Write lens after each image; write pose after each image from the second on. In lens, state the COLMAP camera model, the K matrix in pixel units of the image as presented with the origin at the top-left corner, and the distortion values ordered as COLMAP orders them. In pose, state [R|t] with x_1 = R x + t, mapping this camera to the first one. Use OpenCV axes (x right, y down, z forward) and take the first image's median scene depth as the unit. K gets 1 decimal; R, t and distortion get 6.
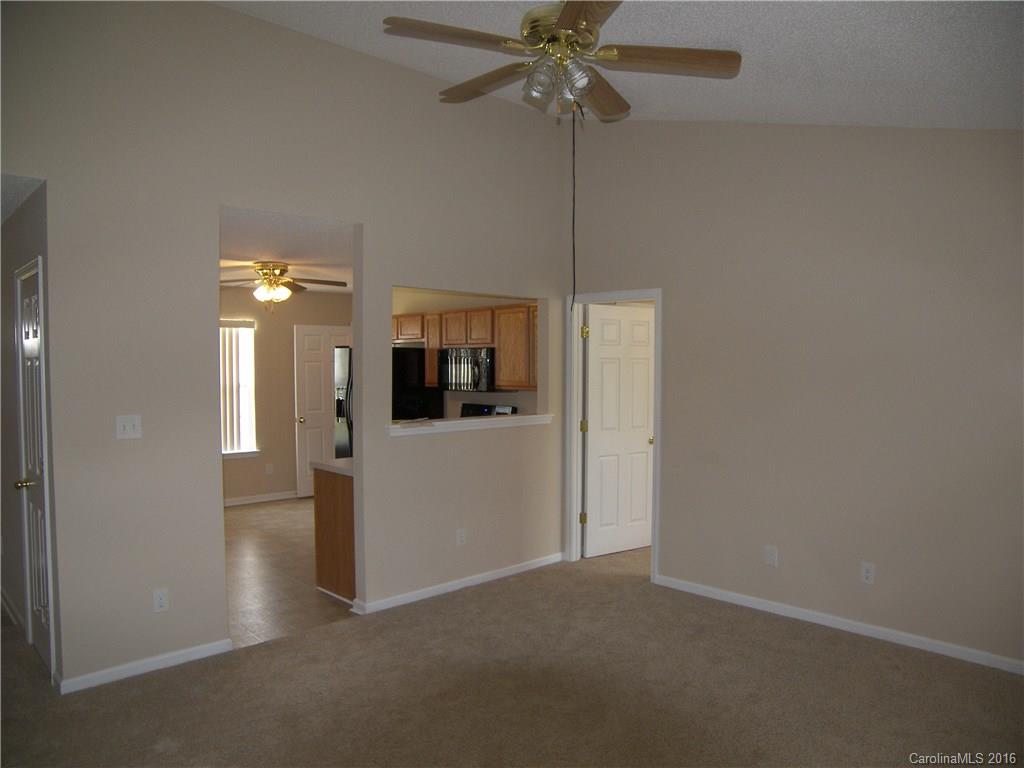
lens RADIAL K [[723.8, 0, 512.0], [0, 723.8, 384.0], [0, 0, 1]] dist [-0.119817, -0.000402]
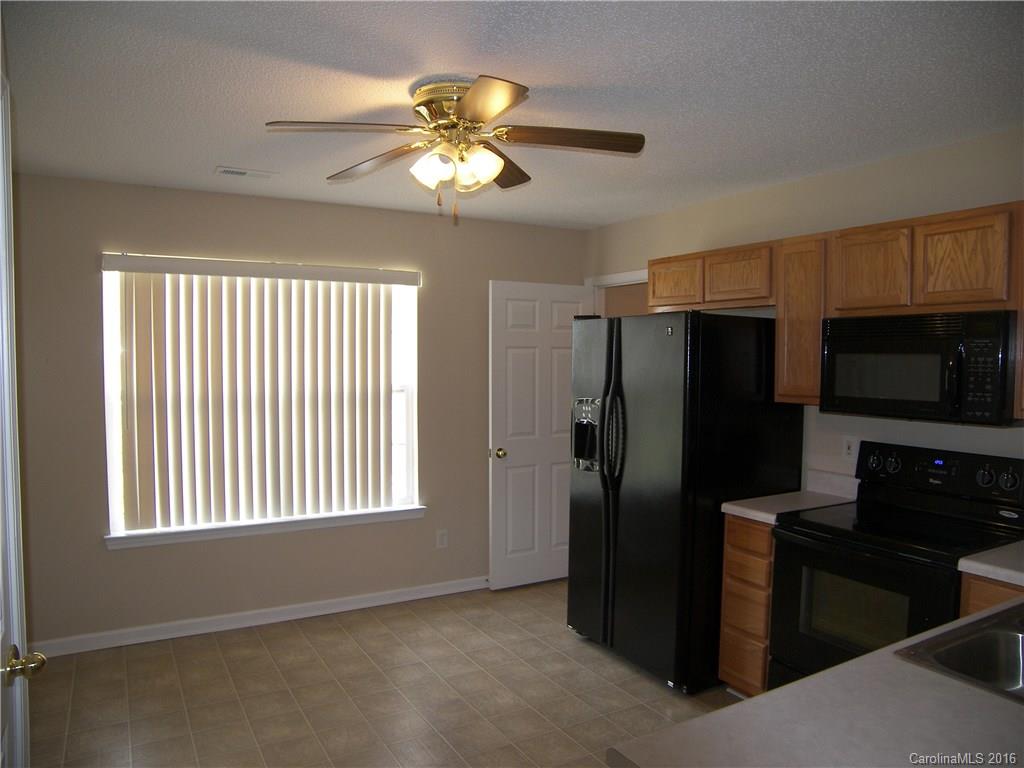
lens RADIAL K [[734.9, 0, 510.0], [0, 734.9, 413.3], [0, 0, 1]] dist [0.001173, -0.000011]
pose [[0.972281, 0.028710, -0.232046, -0.169204], [-0.018117, 0.998700, 0.047654, -0.008521], [0.233112, -0.042129, 0.971537, 0.489967]]
